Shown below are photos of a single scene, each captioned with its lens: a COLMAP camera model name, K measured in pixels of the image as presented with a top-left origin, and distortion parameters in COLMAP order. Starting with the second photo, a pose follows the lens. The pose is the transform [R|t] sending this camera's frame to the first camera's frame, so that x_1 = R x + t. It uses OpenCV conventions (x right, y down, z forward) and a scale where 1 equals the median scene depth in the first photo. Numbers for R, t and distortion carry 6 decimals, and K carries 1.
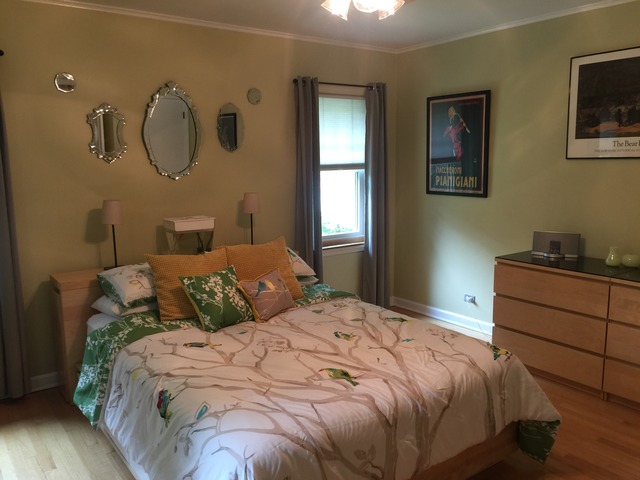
lens RADIAL K [[550.7, 0, 322.0], [0, 550.7, 238.2], [0, 0, 1]] dist [0.078131, -0.098260]
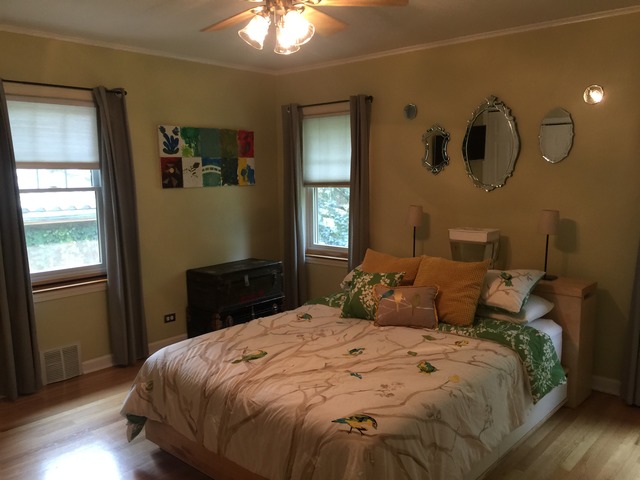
lens RADIAL K [[550.7, 0, 321.7], [0, 550.7, 242.8], [0, 0, 1]] dist [0.078131, -0.098260]
pose [[0.199039, 0.129351, -0.971417, 1.037916], [-0.132337, 0.985719, 0.104140, -0.120126], [0.971015, 0.107827, 0.213315, 0.761624]]
